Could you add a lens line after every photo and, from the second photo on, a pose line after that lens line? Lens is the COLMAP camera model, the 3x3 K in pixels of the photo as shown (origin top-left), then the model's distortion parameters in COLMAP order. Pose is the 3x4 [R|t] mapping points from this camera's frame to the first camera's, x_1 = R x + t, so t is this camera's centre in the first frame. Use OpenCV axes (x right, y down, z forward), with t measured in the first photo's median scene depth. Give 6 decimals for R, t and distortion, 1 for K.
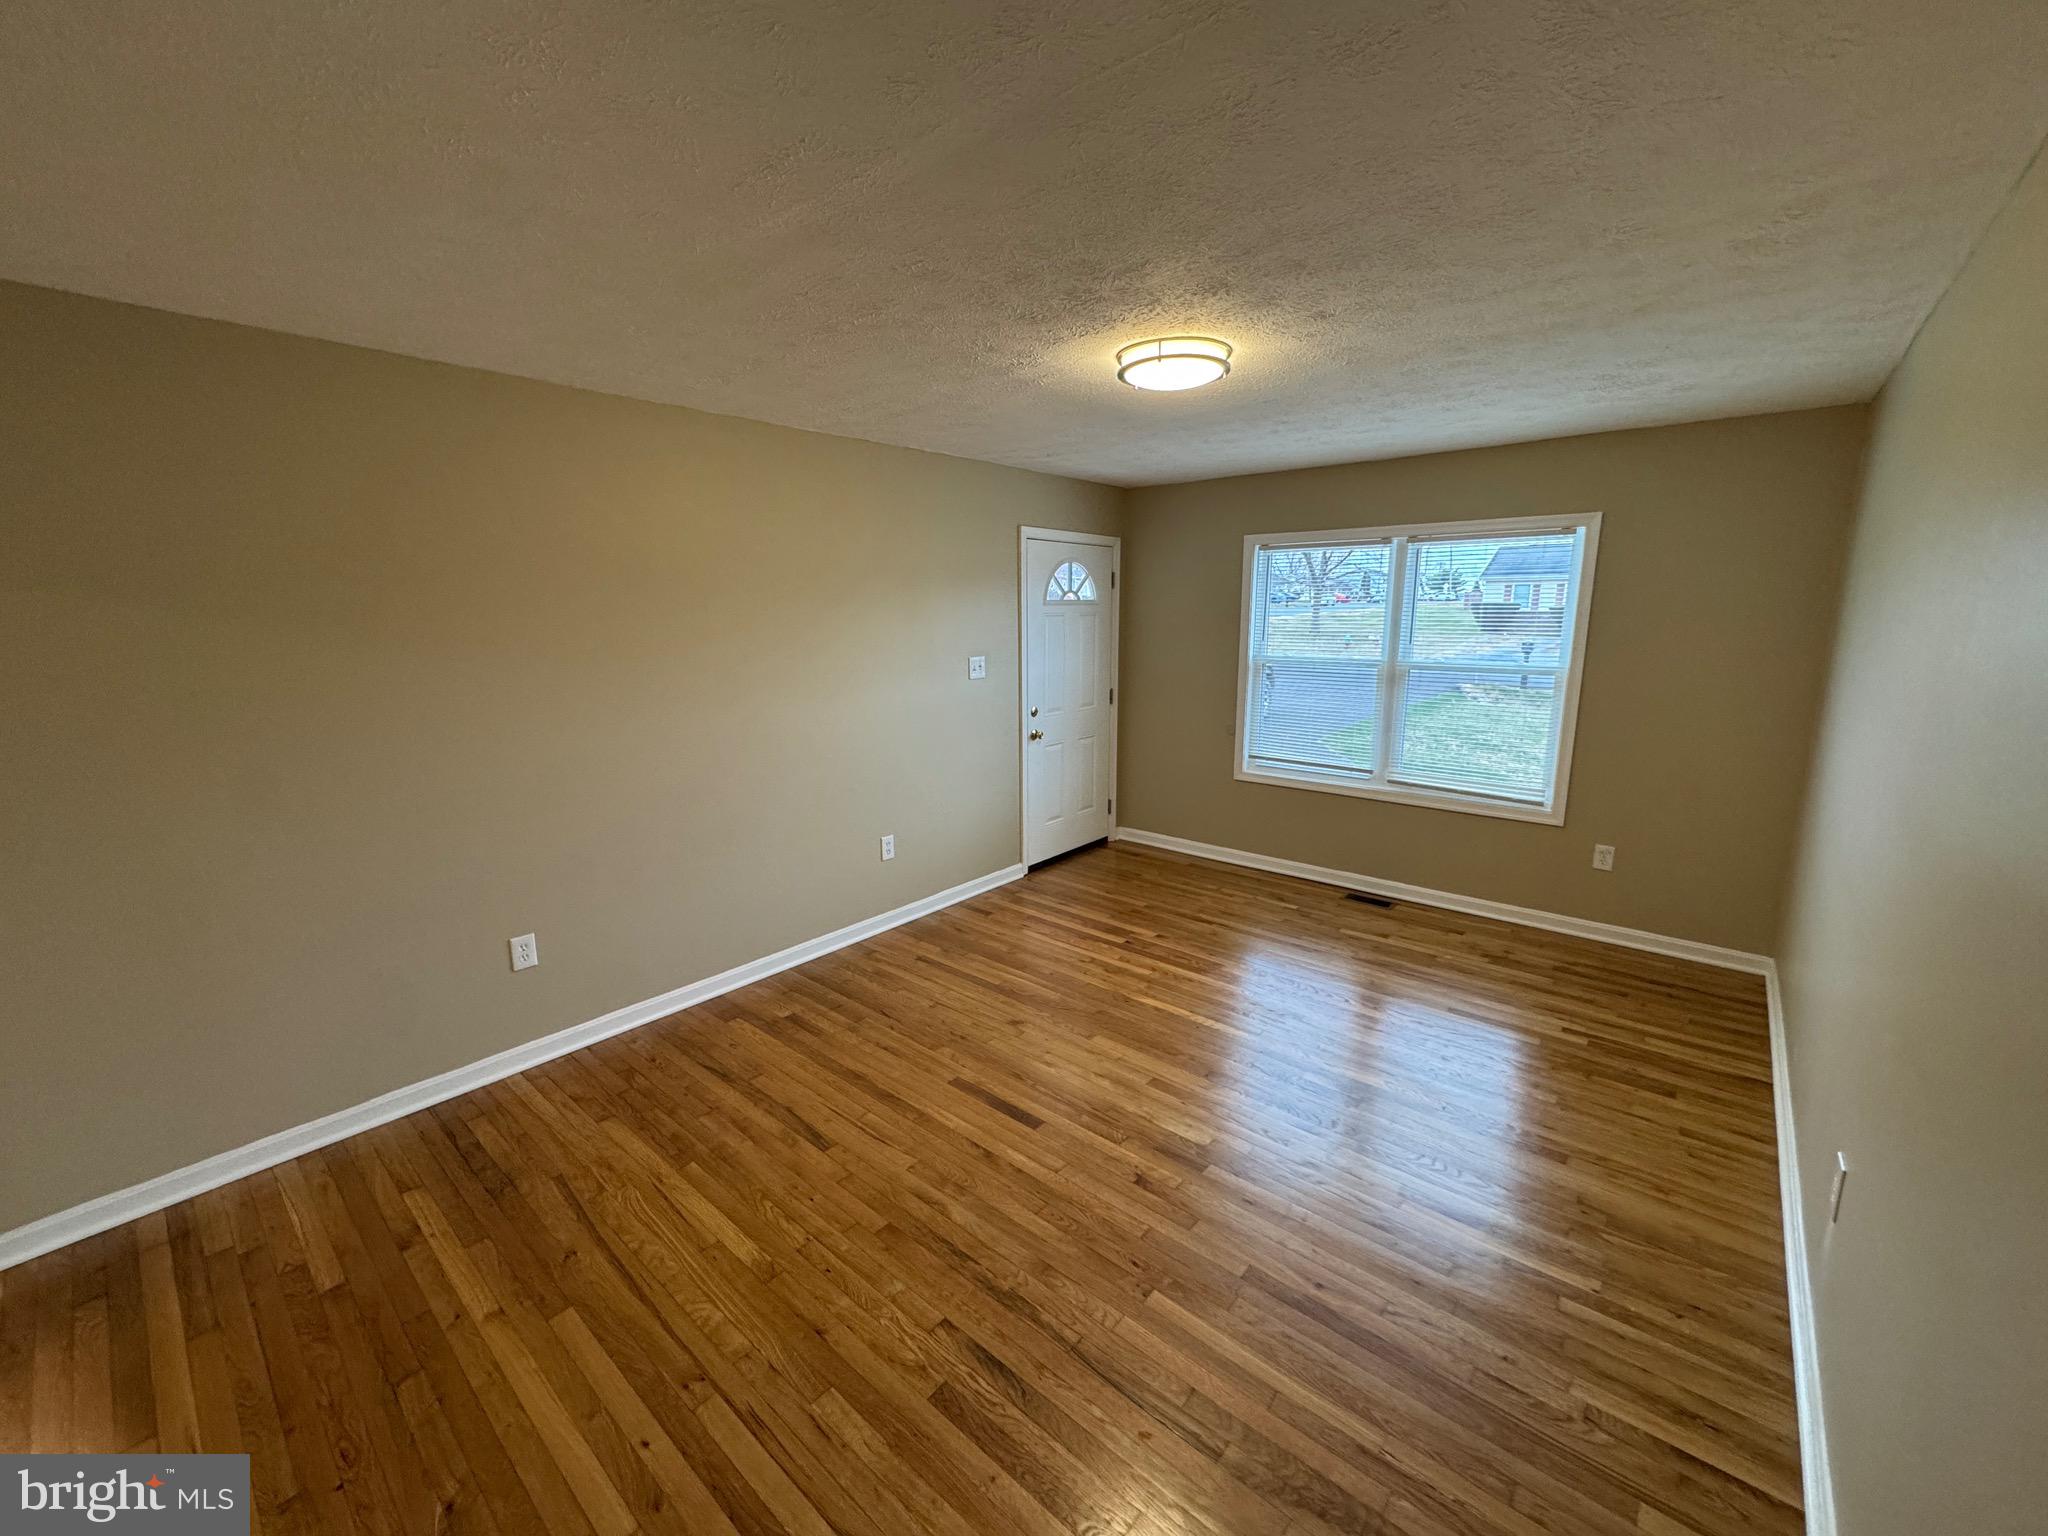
lens RADIAL K [[822.0, 0, 1024.0], [0, 822.0, 768.0], [0, 0, 1]] dist [-0.000140, -0.000011]
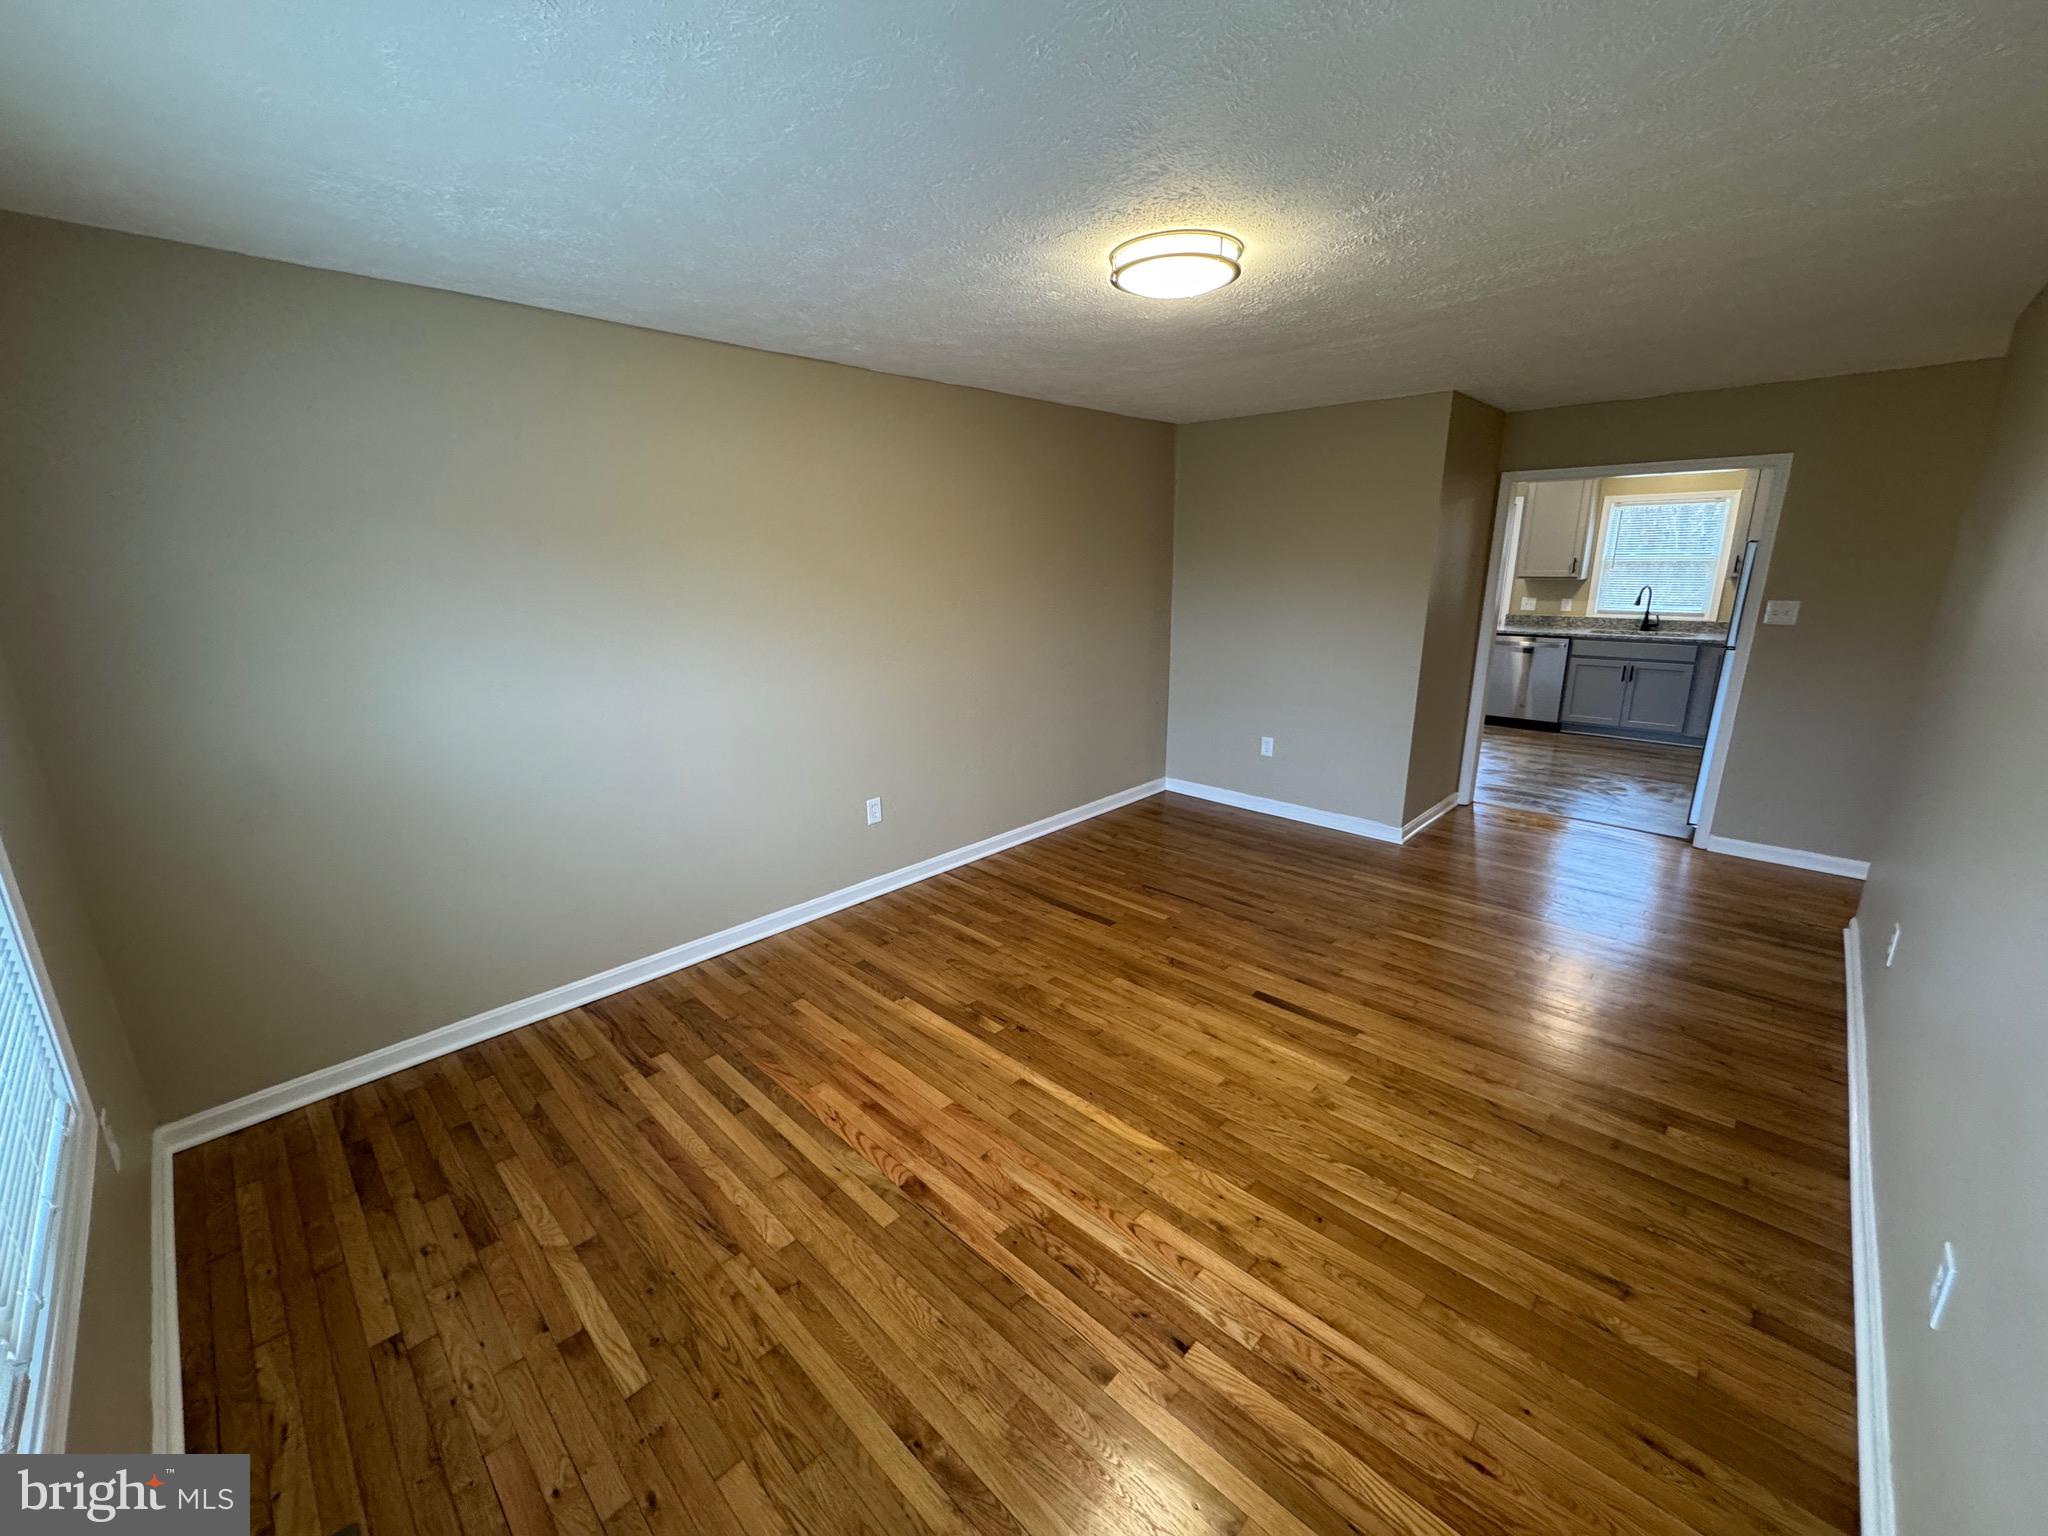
lens RADIAL K [[822.0, 0, 1024.0], [0, 822.0, 768.0], [0, 0, 1]] dist [-0.000140, -0.000011]
pose [[-0.998414, 0.001934, 0.056258, 0.213795], [0.026344, 0.899262, 0.436617, -0.288800], [-0.049746, 0.437407, -0.897887, 1.462742]]
